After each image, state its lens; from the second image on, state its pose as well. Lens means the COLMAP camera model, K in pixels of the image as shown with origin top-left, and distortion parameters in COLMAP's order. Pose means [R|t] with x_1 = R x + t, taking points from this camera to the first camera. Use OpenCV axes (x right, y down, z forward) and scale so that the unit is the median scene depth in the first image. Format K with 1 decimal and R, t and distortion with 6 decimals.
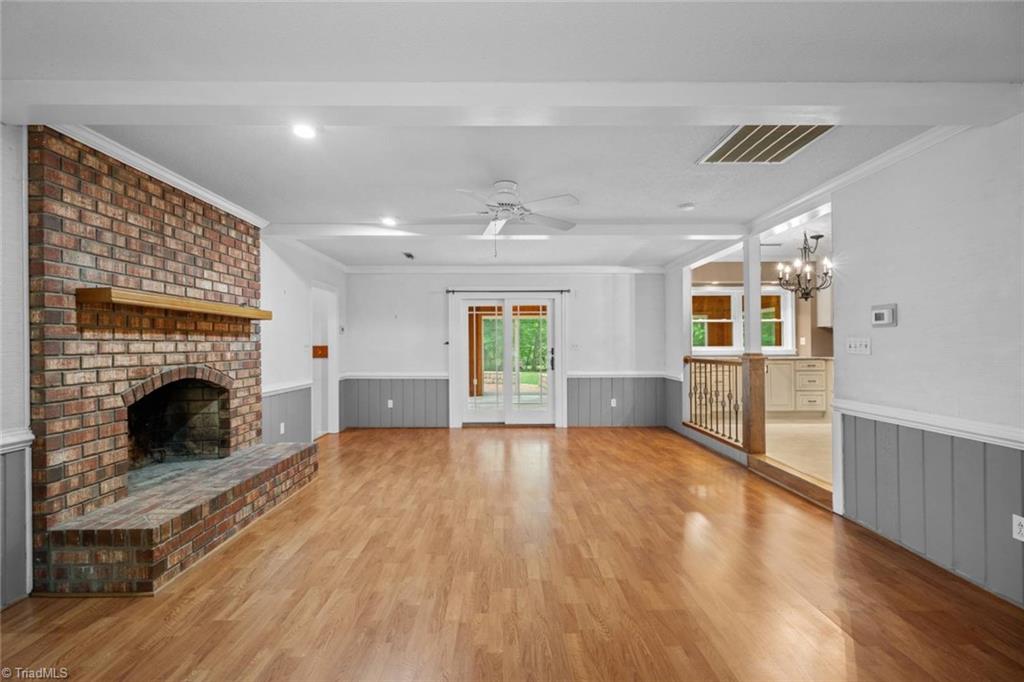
lens RADIAL K [[457.1, 0, 508.8], [0, 457.1, 341.6], [0, 0, 1]] dist [0.003033, -0.002293]
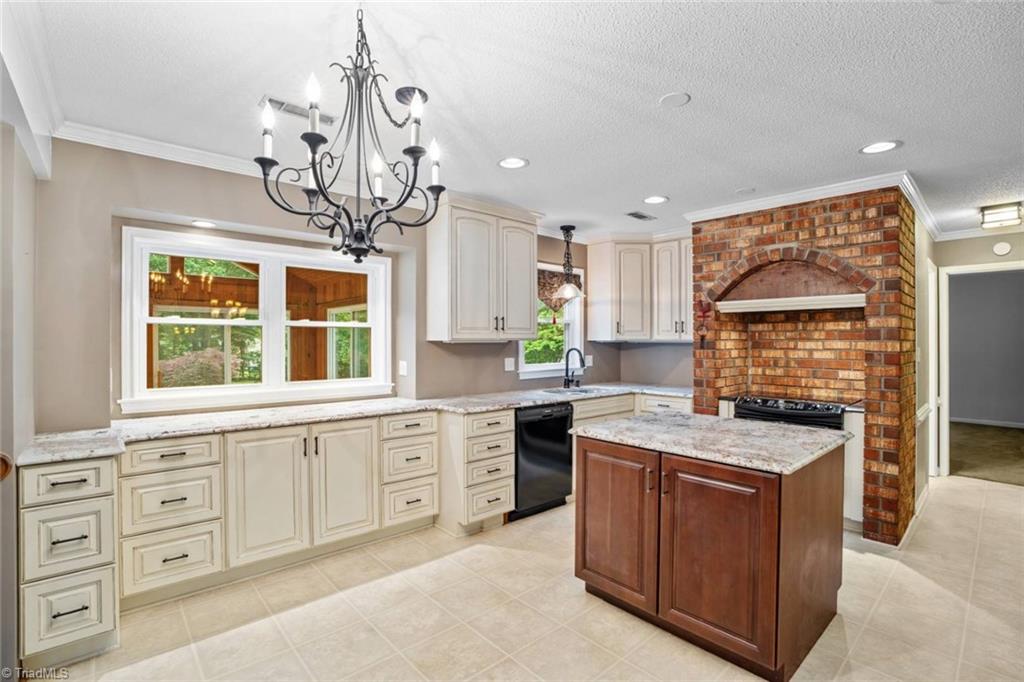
lens RADIAL K [[479.0, 0, 520.8], [0, 479.0, 340.8], [0, 0, 1]] dist [-0.041813, 0.004090]
pose [[0.739143, 0.007437, 0.673507, 0.818690], [-0.011448, 0.999933, 0.001522, -0.070393], [-0.673451, -0.008836, 0.739179, 1.119750]]
